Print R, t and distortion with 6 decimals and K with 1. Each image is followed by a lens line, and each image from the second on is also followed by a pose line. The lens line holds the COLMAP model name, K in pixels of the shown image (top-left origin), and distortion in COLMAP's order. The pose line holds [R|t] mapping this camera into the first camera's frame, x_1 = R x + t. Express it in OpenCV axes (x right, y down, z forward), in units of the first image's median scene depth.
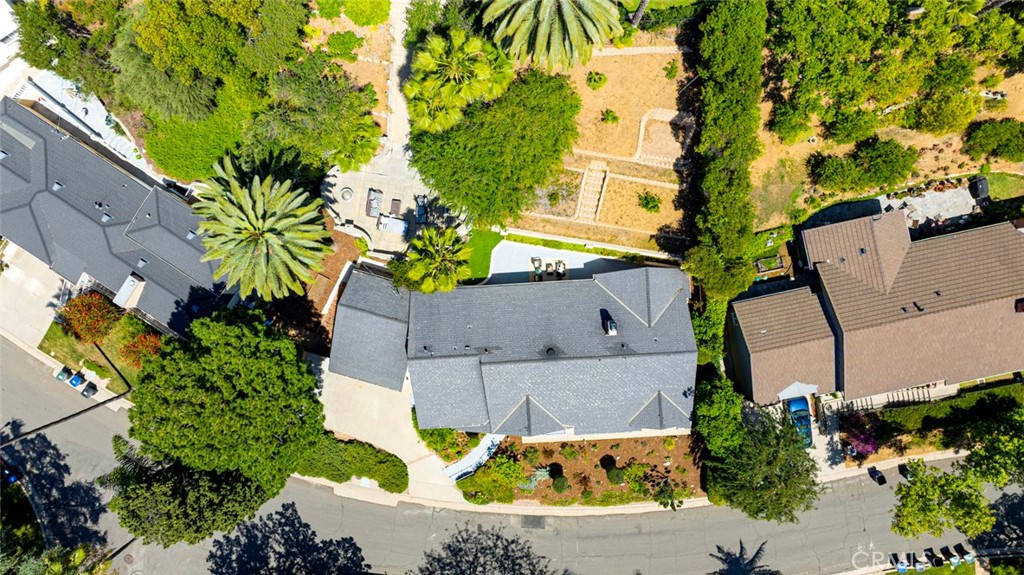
lens RADIAL K [[703.4, 0, 512.0], [0, 703.4, 287.5], [0, 0, 1]] dist [-0.033052, 0.007277]
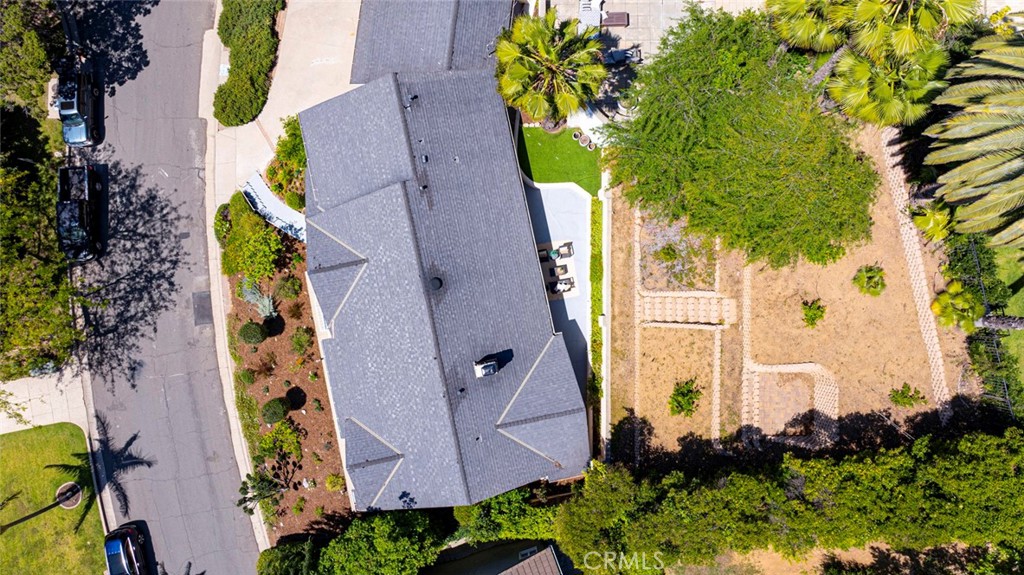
lens RADIAL K [[703.4, 0, 512.0], [0, 703.4, 287.5], [0, 0, 1]] dist [-0.033052, 0.007277]
pose [[0.150496, 0.988266, -0.026100, 0.082130], [-0.988485, 0.150845, 0.011964, 0.013611], [0.015760, 0.023999, 0.999588, 0.322305]]
